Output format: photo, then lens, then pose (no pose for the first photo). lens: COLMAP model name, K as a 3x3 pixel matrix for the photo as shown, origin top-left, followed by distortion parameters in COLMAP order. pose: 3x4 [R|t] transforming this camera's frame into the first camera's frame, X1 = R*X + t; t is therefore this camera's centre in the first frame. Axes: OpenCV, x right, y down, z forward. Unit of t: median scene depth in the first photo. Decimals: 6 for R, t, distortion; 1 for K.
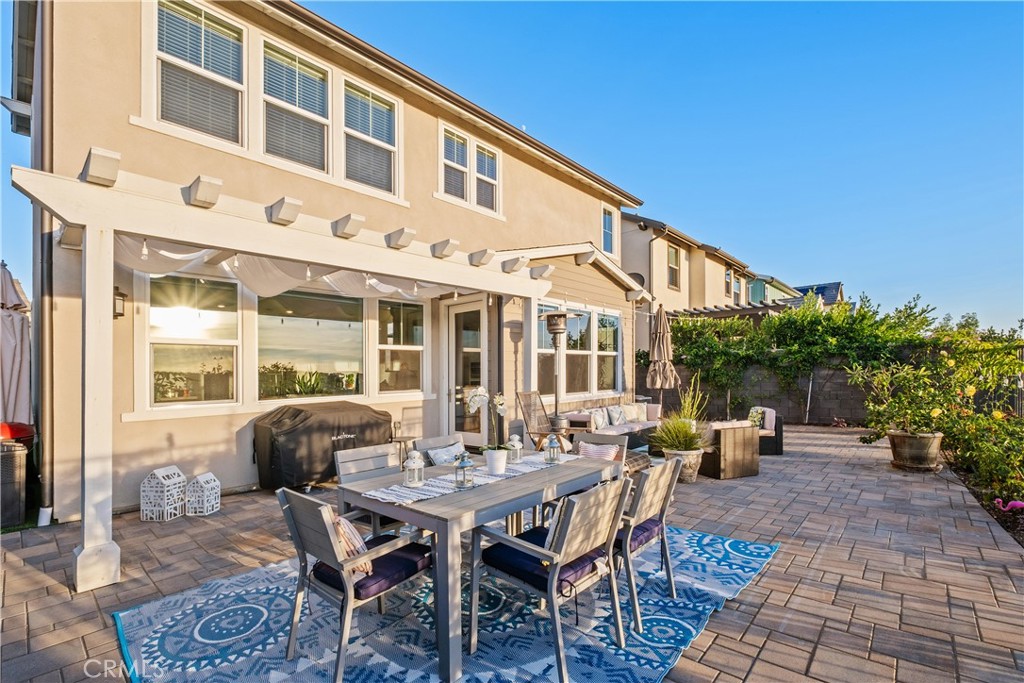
lens RADIAL K [[447.5, 0, 489.6], [0, 447.5, 386.5], [0, 0, 1]] dist [-0.007669, -0.000178]
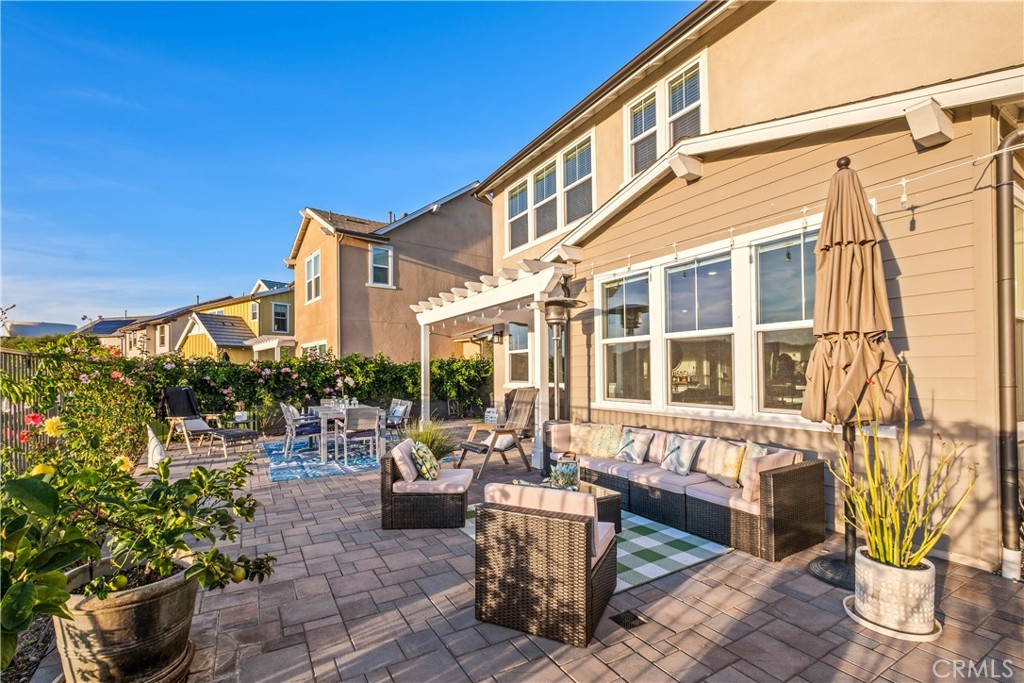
lens RADIAL K [[447.5, 0, 512.1], [0, 447.5, 372.7], [0, 0, 1]] dist [-0.007669, -0.000178]
pose [[-0.254278, 0.027141, -0.966750, 0.798850], [-0.011780, 0.999445, 0.031157, -0.040848], [0.967059, 0.019311, -0.253817, 0.904121]]
